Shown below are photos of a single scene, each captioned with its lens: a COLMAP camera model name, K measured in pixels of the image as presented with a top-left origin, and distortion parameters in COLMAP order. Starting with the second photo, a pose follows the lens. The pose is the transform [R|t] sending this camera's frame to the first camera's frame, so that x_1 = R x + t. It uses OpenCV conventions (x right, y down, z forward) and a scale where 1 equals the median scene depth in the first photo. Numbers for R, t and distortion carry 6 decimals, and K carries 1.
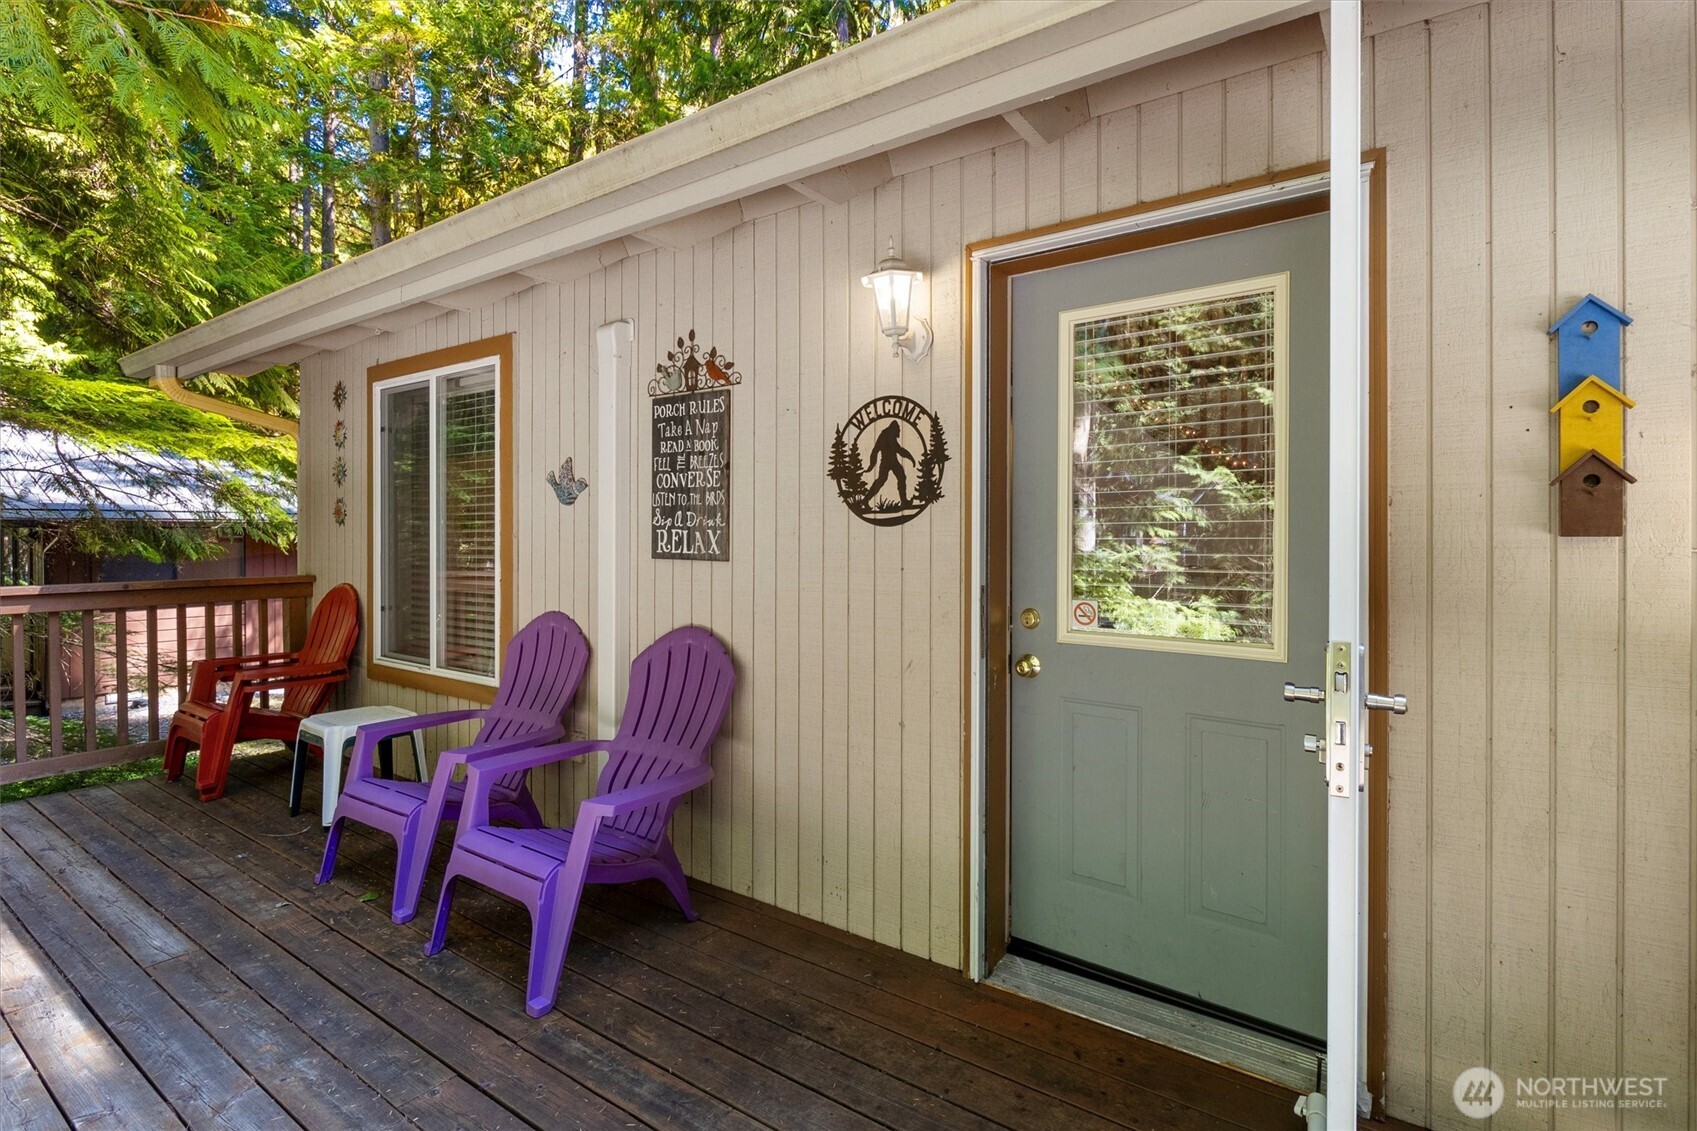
lens RADIAL K [[832.0, 0, 845.0], [0, 832.0, 543.2], [0, 0, 1]] dist [-0.001409, -0.000031]
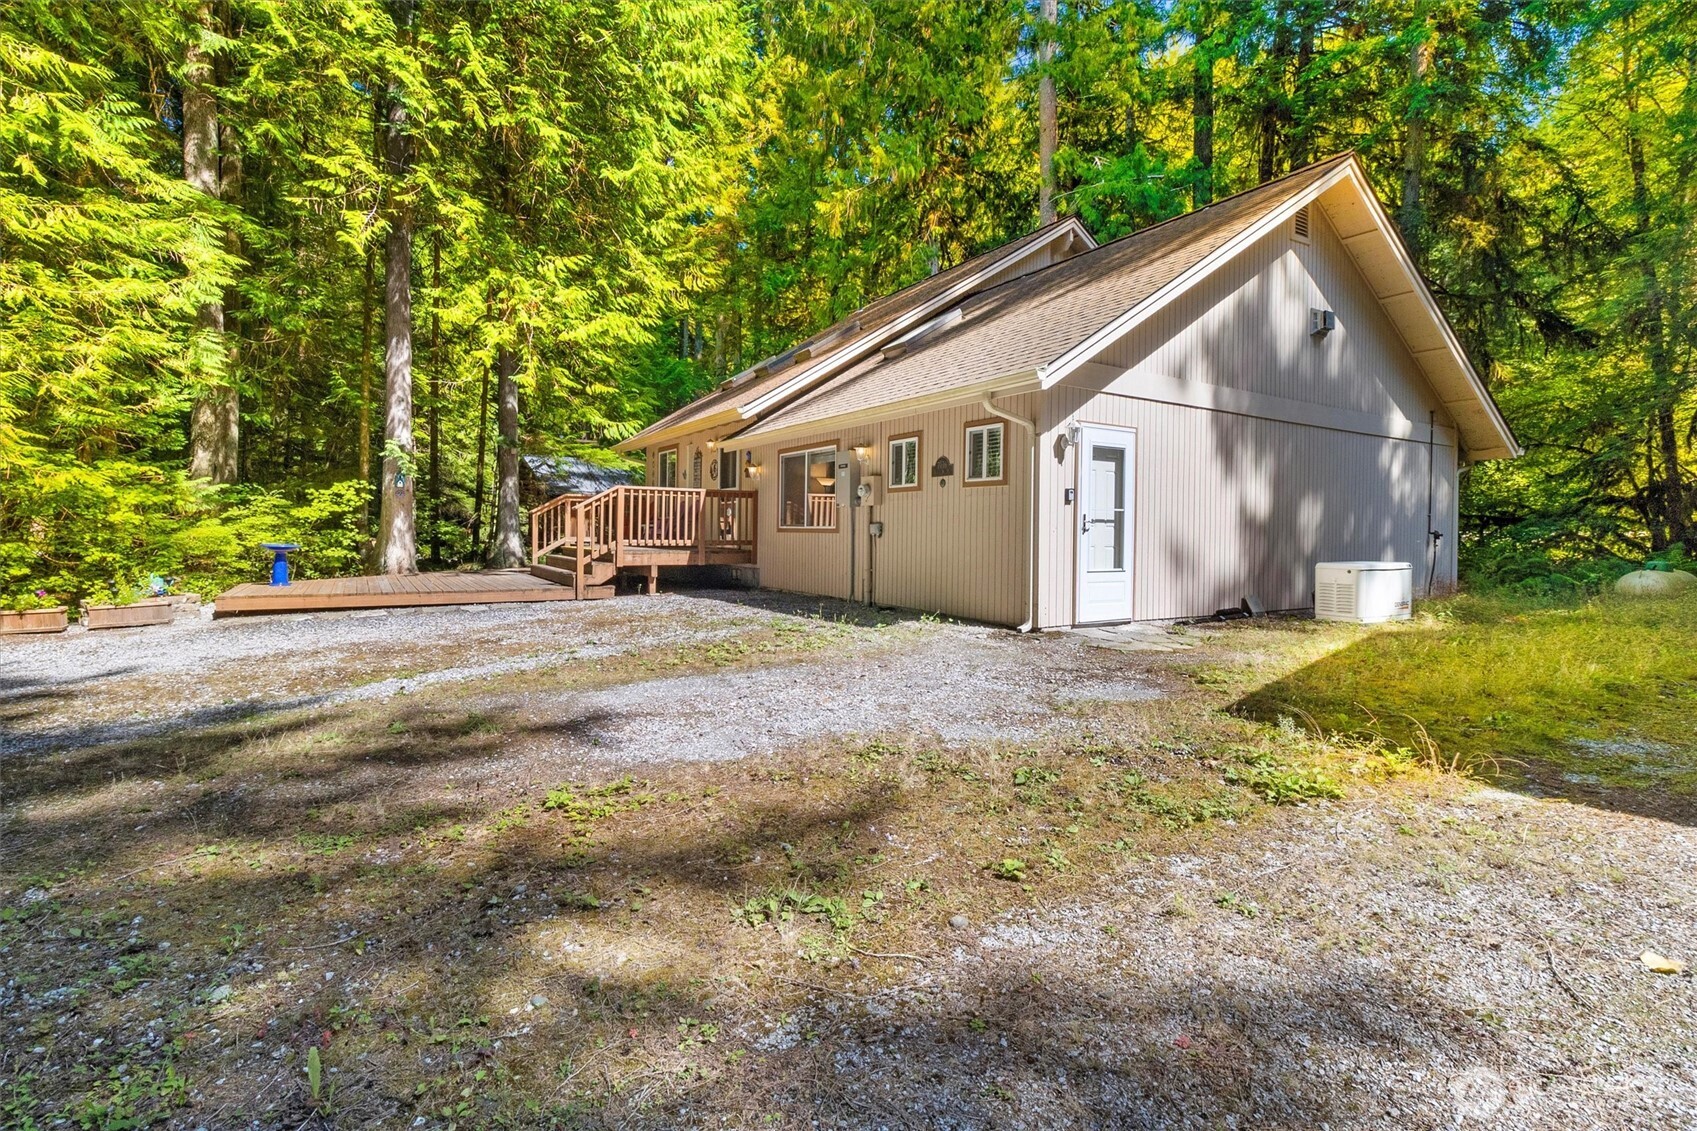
lens RADIAL K [[795.5, 0, 841.2], [0, 795.5, 540.5], [0, 0, 1]] dist [-0.000386, -0.000311]
pose [[0.919406, 0.015885, -0.392990, 2.879786], [-0.014884, 0.999874, 0.005595, 0.339378], [0.393029, 0.000705, 0.919526, -3.599149]]
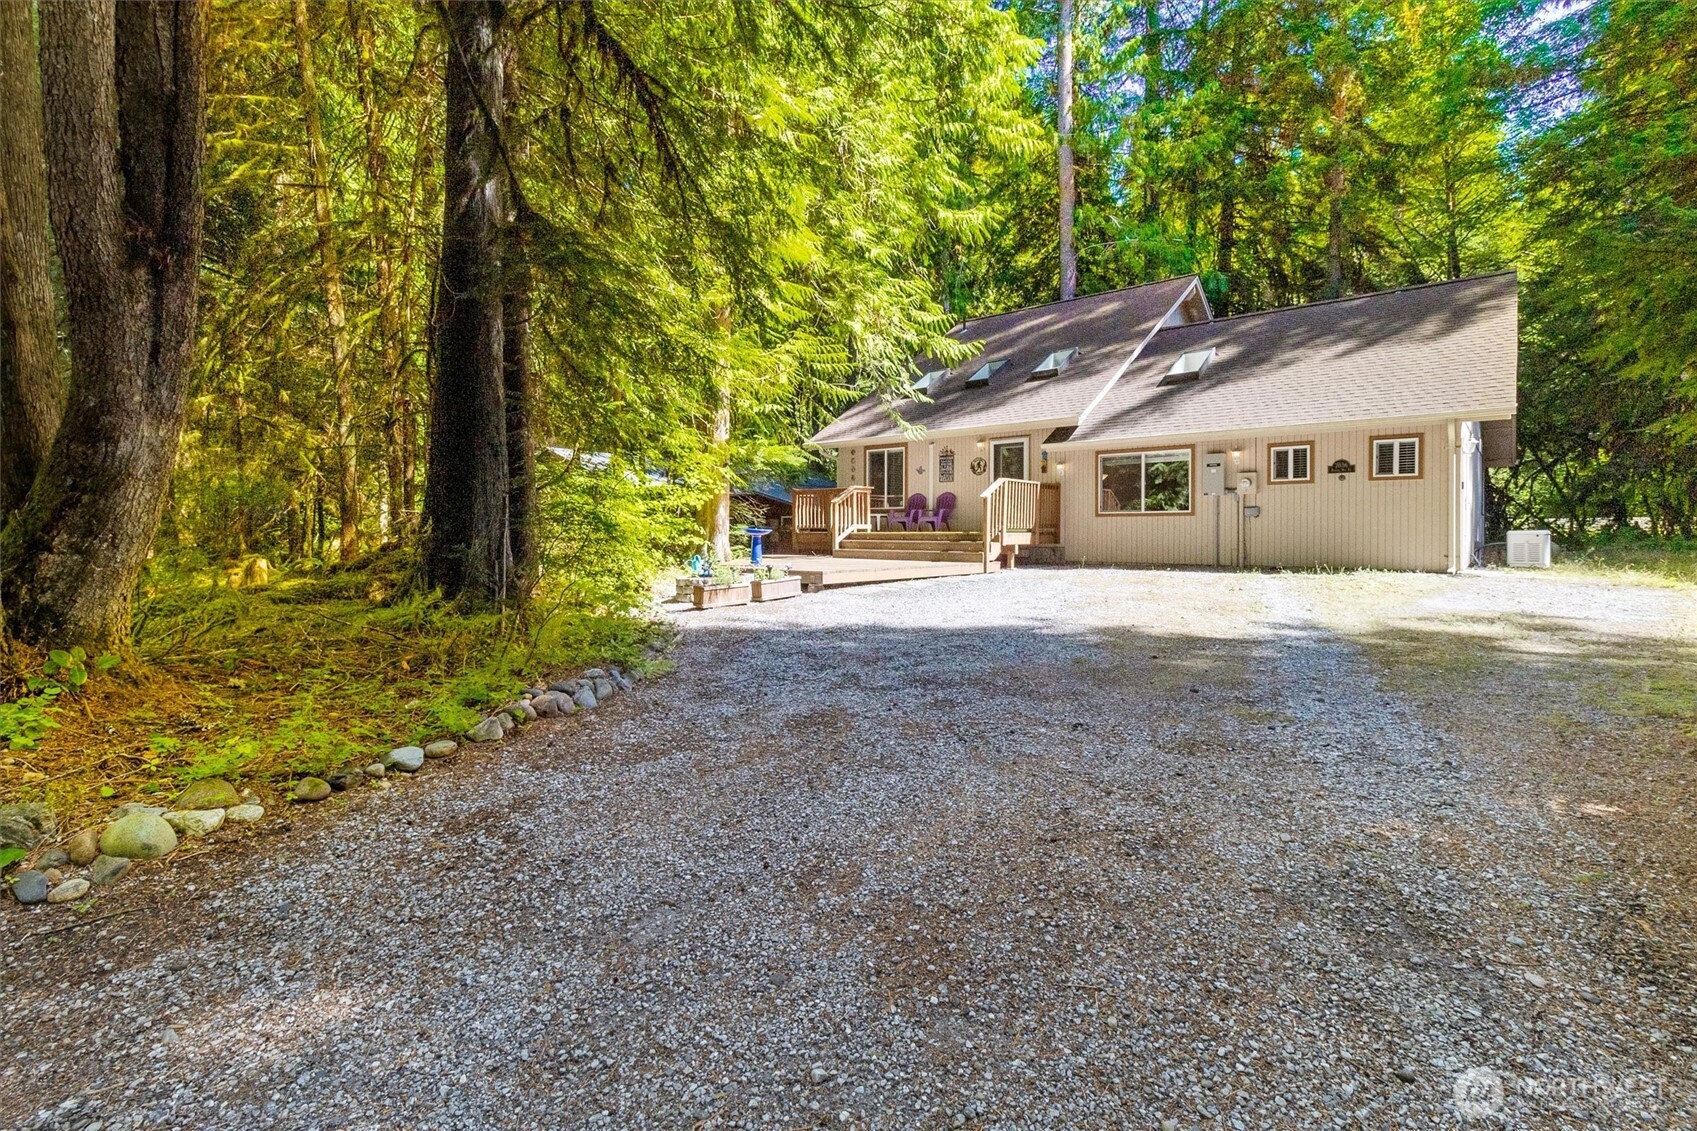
lens RADIAL K [[781.5, 0, 848.4], [0, 781.5, 533.3], [0, 0, 1]] dist [0.001789, 0.000004]
pose [[0.996830, 0.001332, -0.079555, -0.480987], [-0.002033, 0.999960, -0.008729, 0.488831], [0.079540, 0.008863, 0.996792, -5.259448]]
